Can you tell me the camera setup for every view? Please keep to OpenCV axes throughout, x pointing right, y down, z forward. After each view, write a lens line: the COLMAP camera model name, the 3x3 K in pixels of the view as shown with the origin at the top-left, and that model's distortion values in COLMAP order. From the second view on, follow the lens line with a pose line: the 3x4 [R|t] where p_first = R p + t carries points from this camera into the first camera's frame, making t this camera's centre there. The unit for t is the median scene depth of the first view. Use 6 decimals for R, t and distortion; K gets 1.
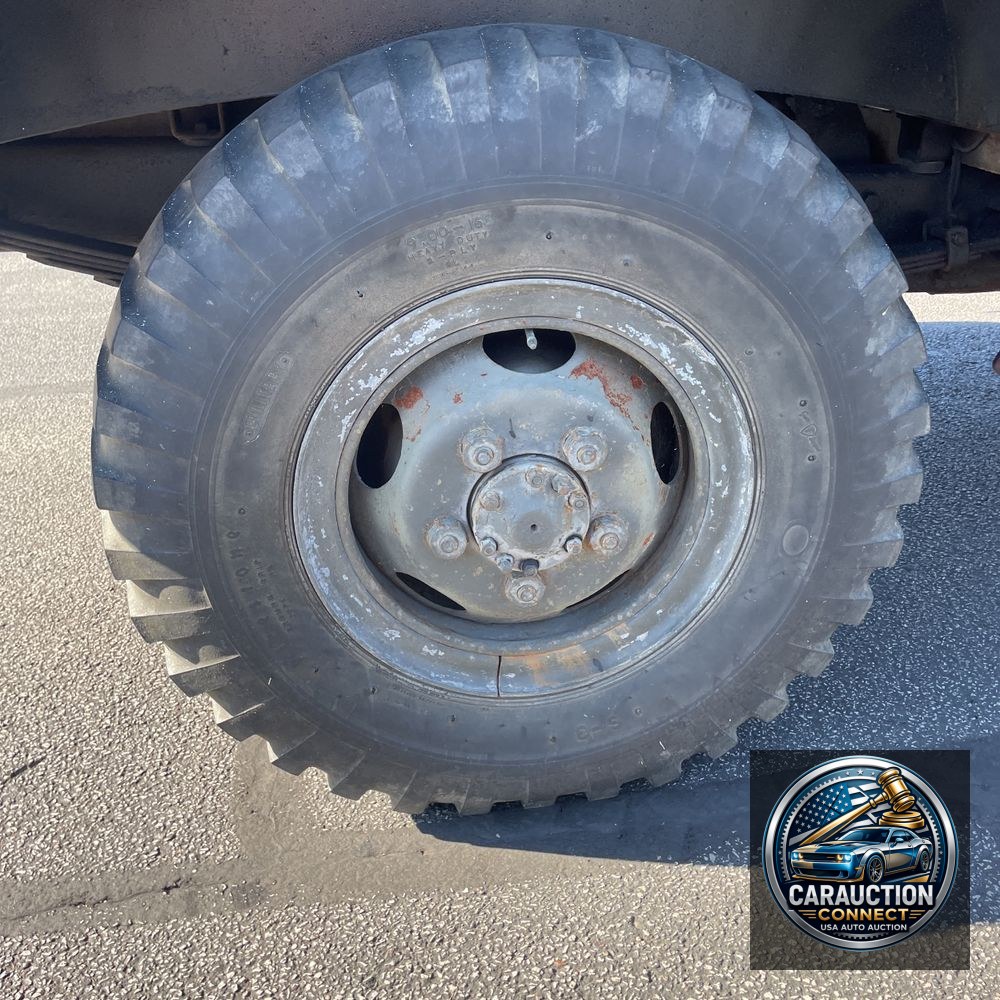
lens RADIAL K [[982.8, 0, 509.0], [0, 982.8, 500.1], [0, 0, 1]] dist [0.093272, 0.000000]
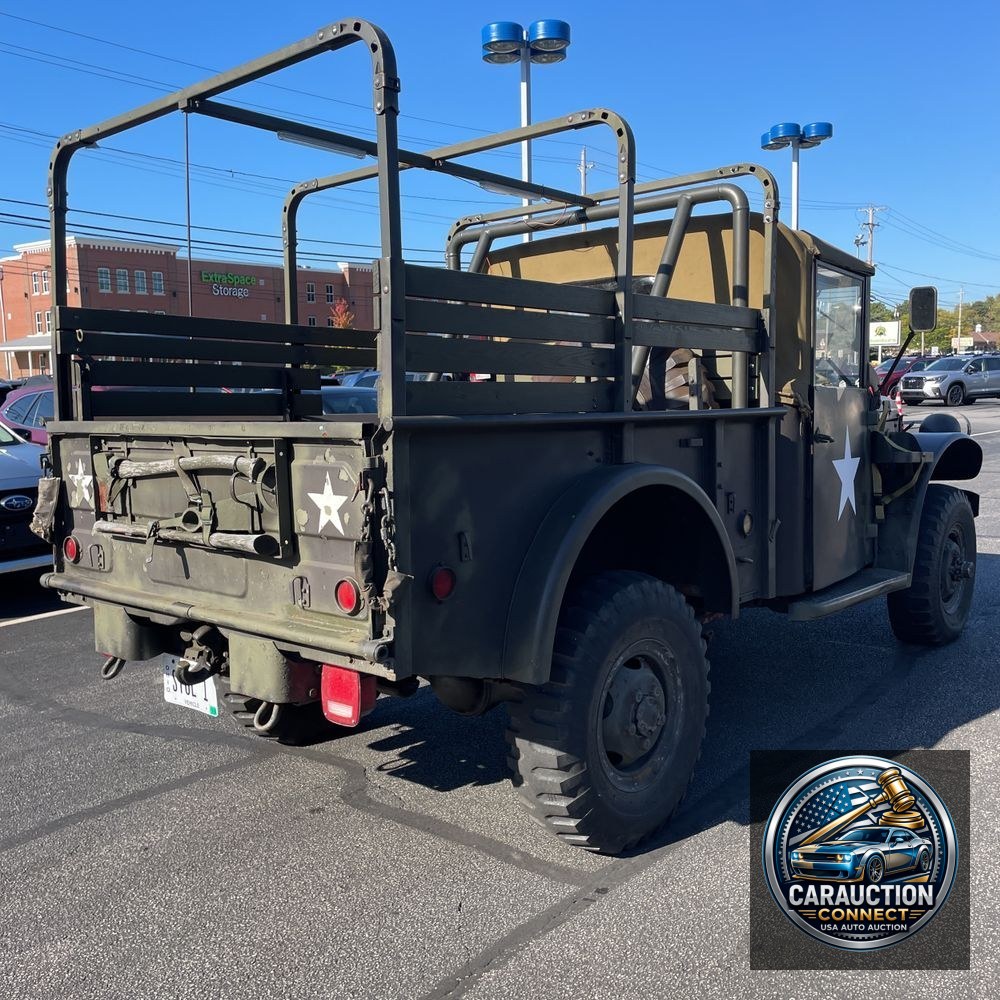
lens RADIAL K [[1029.0, 0, 518.2], [0, 1029.0, 487.2], [0, 0, 1]] dist [0.040185, 0.000000]
pose [[0.739112, -0.052261, 0.671552, -2.444186], [0.297778, 0.919622, -0.256170, 0.066713], [-0.604187, 0.389312, 0.695266, -1.298342]]
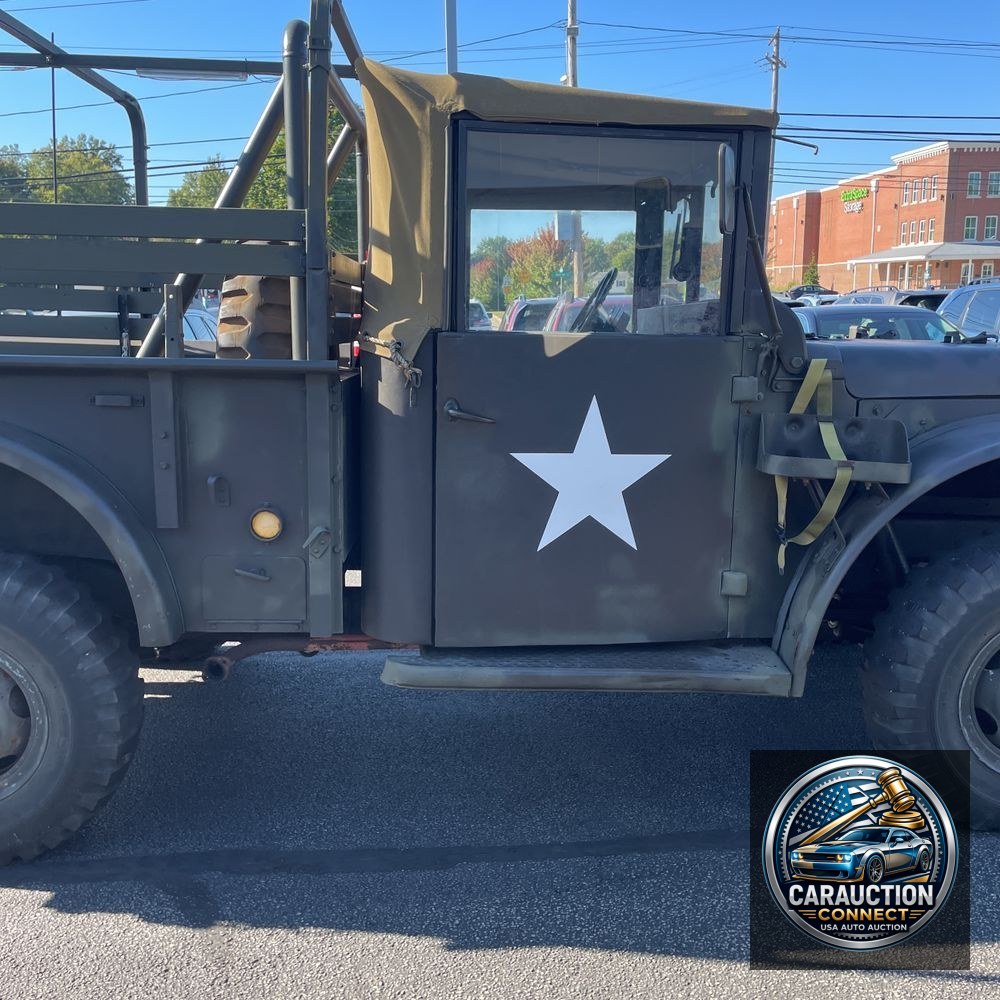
lens RADIAL K [[1029.0, 0, 496.8], [0, 1029.0, 501.4], [0, 0, 1]] dist [0.040185, 0.000000]
pose [[0.995550, 0.045525, -0.082508, 1.646471], [-0.066022, 0.961709, -0.266001, 0.082029], [0.067239, 0.270265, 0.960435, -1.664794]]
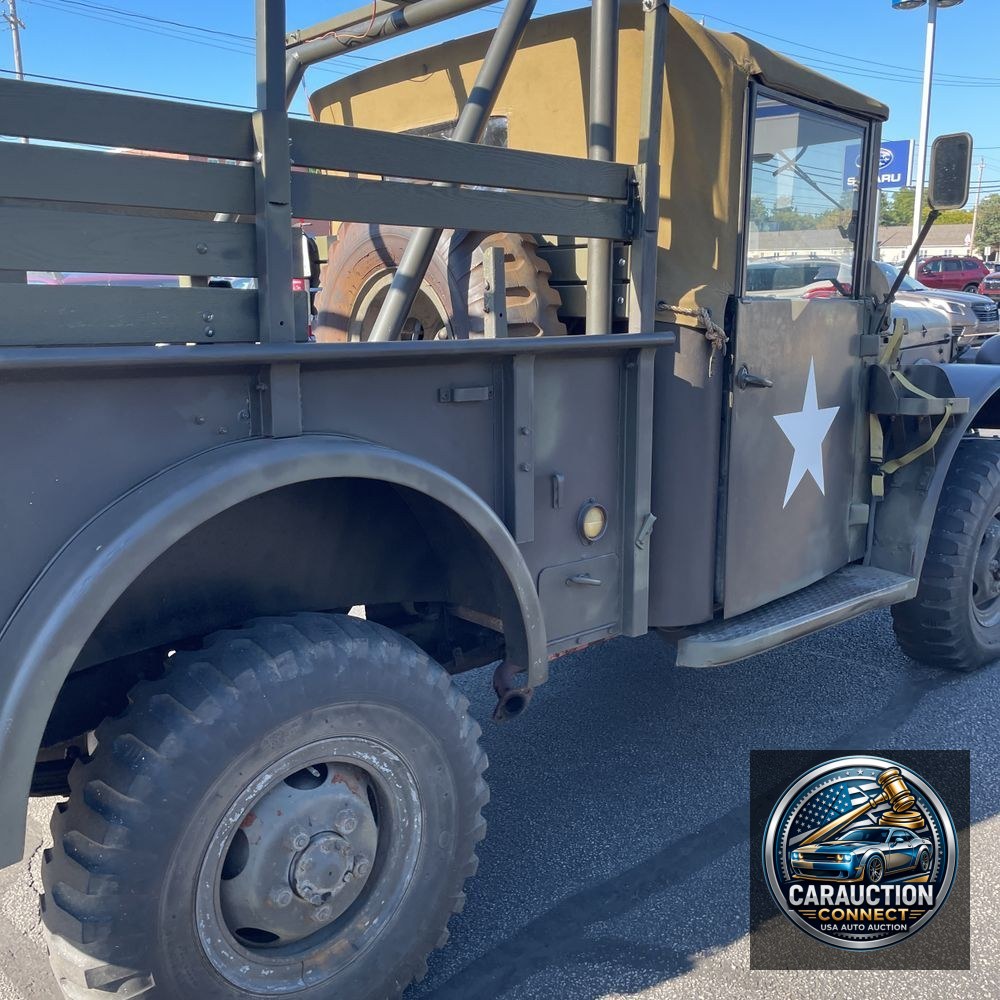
lens RADIAL K [[1029.0, 0, 506.5], [0, 1029.0, 506.1], [0, 0, 1]] dist [0.040185, 0.000000]
pose [[0.818003, -0.097424, 0.566904, -0.724530], [0.240874, 0.952996, -0.183790, -0.188561], [-0.522352, 0.286893, 0.803020, -0.899169]]
